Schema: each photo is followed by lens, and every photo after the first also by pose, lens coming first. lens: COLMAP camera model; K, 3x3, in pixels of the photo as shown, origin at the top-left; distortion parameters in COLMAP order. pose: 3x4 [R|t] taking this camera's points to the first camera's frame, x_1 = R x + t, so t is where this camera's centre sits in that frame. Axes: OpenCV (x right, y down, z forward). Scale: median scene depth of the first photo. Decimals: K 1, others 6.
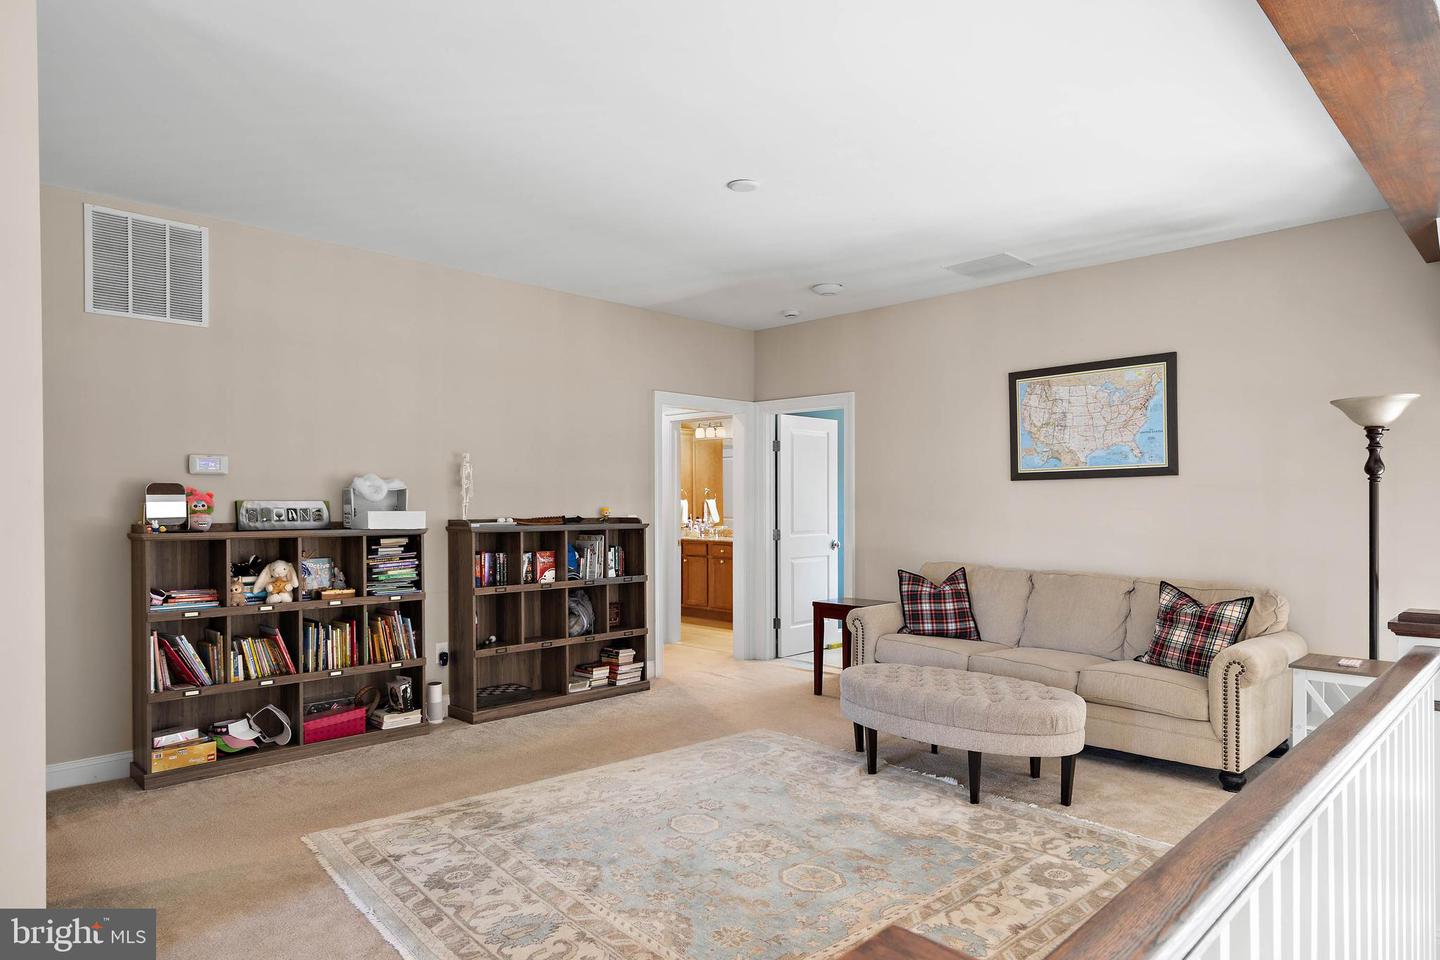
lens RADIAL K [[867.6, 0, 742.8], [0, 867.6, 516.9], [0, 0, 1]] dist [0.006482, 0.000191]
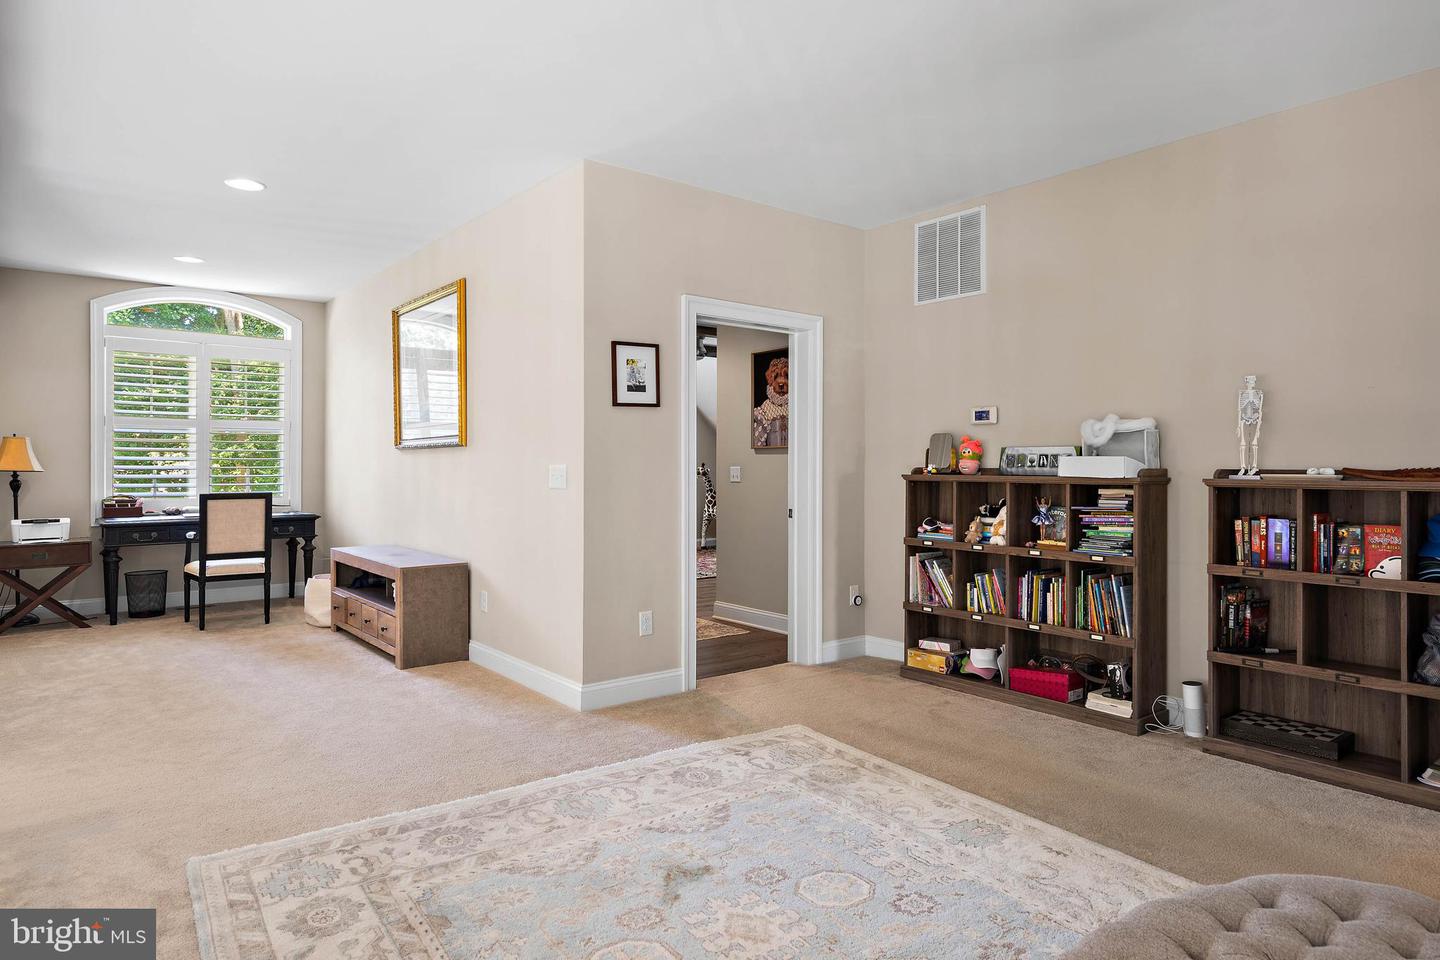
lens RADIAL K [[867.6, 0, 722.0], [0, 867.6, 464.7], [0, 0, 1]] dist [0.006482, 0.000191]
pose [[-0.136905, 0.001808, -0.990582, 0.547639], [-0.014964, 0.999880, 0.003893, 0.003974], [0.990471, 0.015356, -0.136862, 0.829021]]
